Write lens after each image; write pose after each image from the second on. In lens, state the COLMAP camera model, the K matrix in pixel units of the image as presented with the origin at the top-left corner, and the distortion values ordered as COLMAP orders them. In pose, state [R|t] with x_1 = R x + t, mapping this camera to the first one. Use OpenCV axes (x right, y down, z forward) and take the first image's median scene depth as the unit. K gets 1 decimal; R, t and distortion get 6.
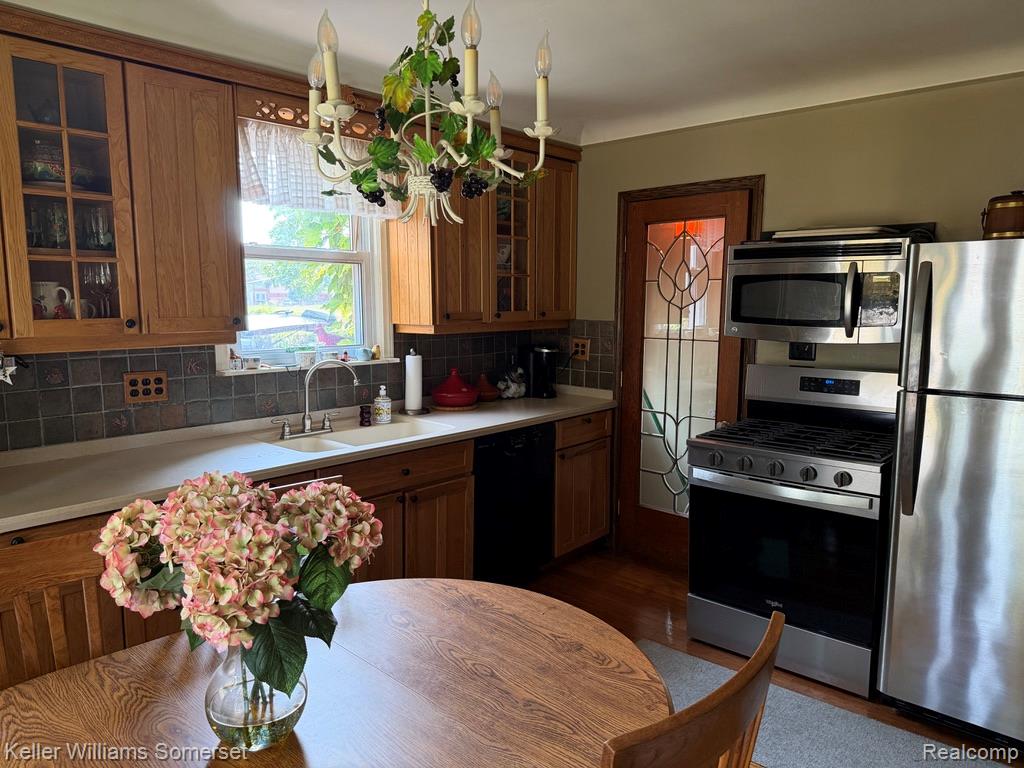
lens RADIAL K [[716.0, 0, 505.6], [0, 716.0, 389.1], [0, 0, 1]] dist [-0.009070, -0.016028]
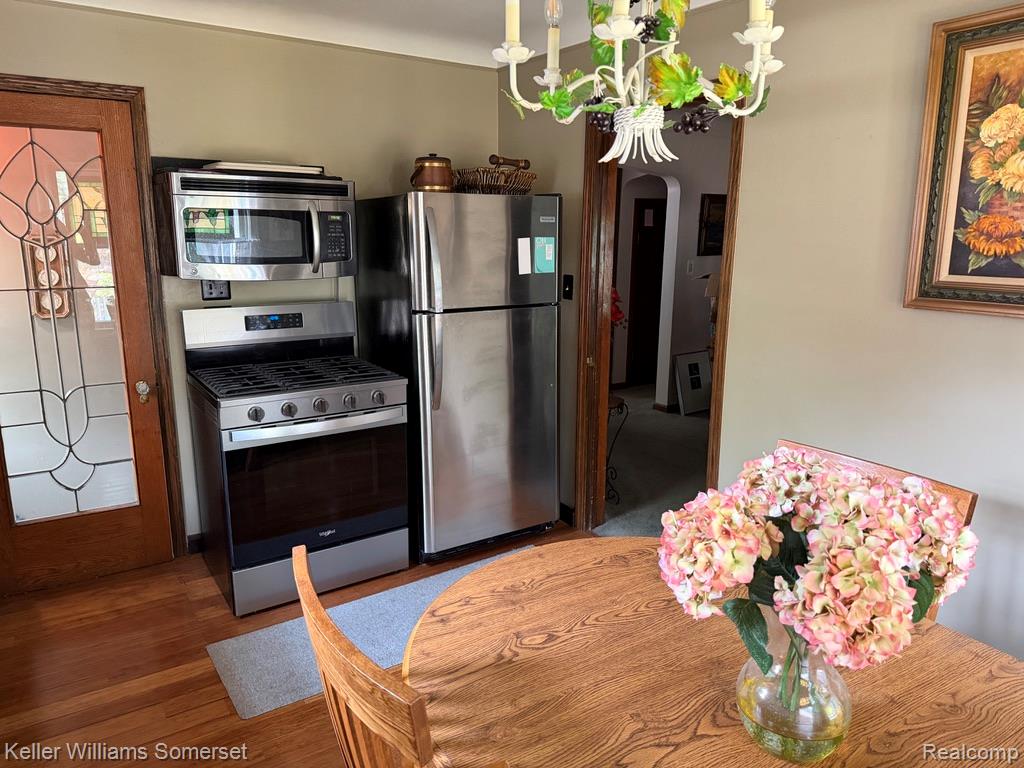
lens RADIAL K [[716.0, 0, 512.6], [0, 716.0, 388.2], [0, 0, 1]] dist [-0.009070, -0.016028]
pose [[0.205611, -0.204798, 0.956965, -0.487863], [0.110550, 0.976460, 0.185217, -0.064921], [-0.972370, 0.067710, 0.223411, 0.454554]]
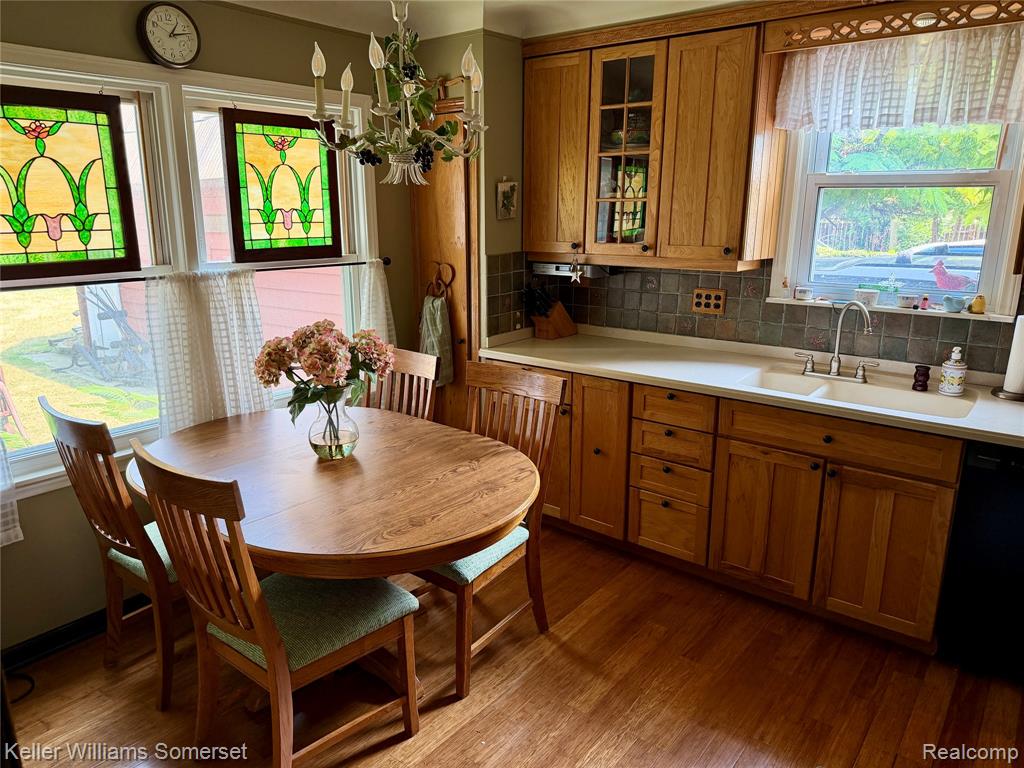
lens RADIAL K [[716.0, 0, 507.2], [0, 716.0, 381.1], [0, 0, 1]] dist [-0.009070, -0.016028]
pose [[0.093933, 0.236696, -0.967032, 0.647830], [-0.129893, 0.965938, 0.223811, -0.094890], [0.987069, 0.104587, 0.121479, 0.496204]]
